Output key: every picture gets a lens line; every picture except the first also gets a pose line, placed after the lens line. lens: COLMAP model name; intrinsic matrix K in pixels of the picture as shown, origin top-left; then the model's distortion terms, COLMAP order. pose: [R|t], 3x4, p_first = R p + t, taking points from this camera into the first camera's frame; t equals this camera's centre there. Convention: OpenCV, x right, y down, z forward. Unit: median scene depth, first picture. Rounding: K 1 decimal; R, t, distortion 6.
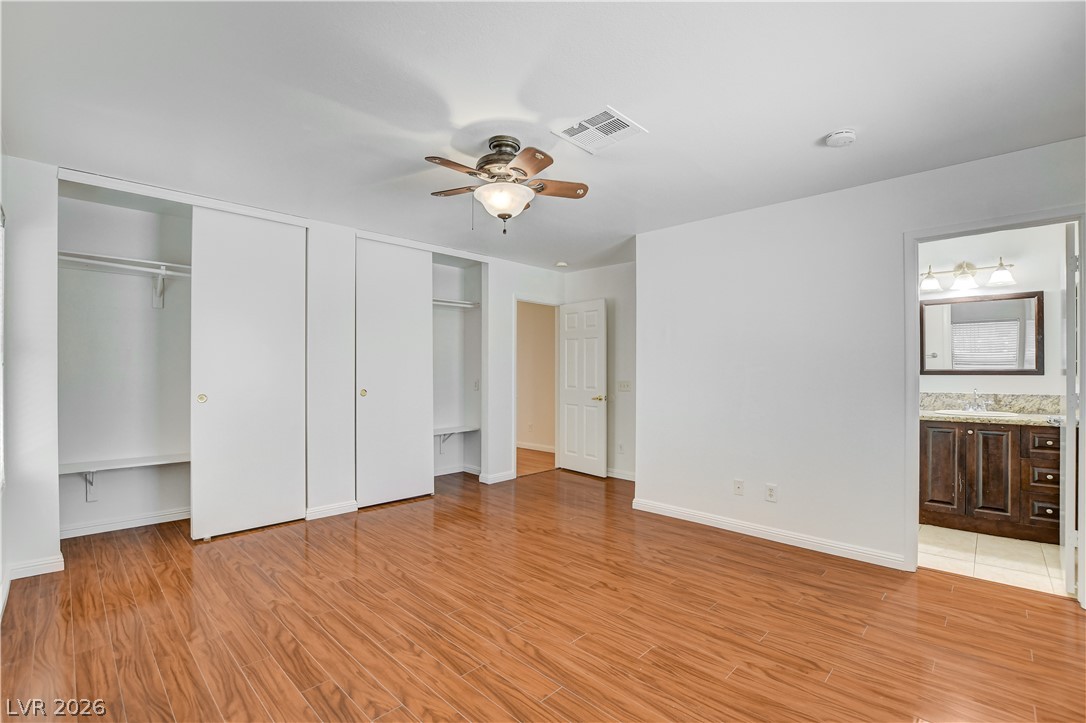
lens RADIAL K [[481.8, 0, 549.9], [0, 481.8, 363.1], [0, 0, 1]] dist [-0.027186, 0.000896]
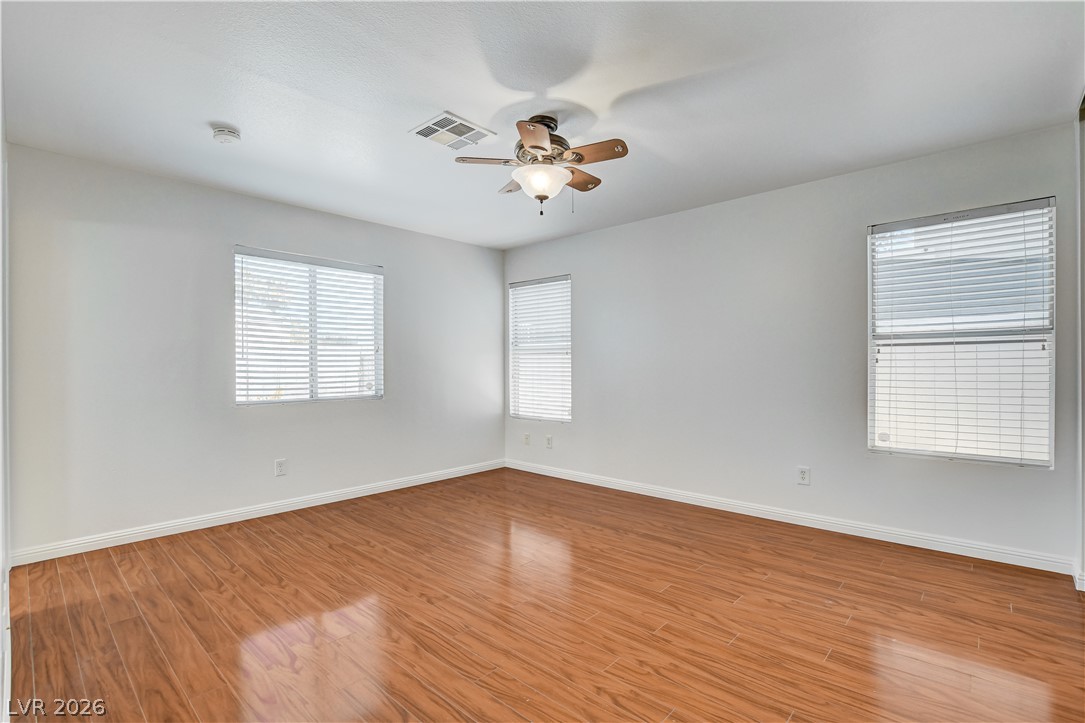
lens RADIAL K [[530.3, 0, 543.1], [0, 530.3, 355.0], [0, 0, 1]] dist [-0.023547, 0.000230]
pose [[-0.999945, -0.000080, -0.010497, -0.081517], [0.000267, 0.999453, -0.033072, 0.056910], [0.010494, -0.033073, -0.999398, 2.034789]]
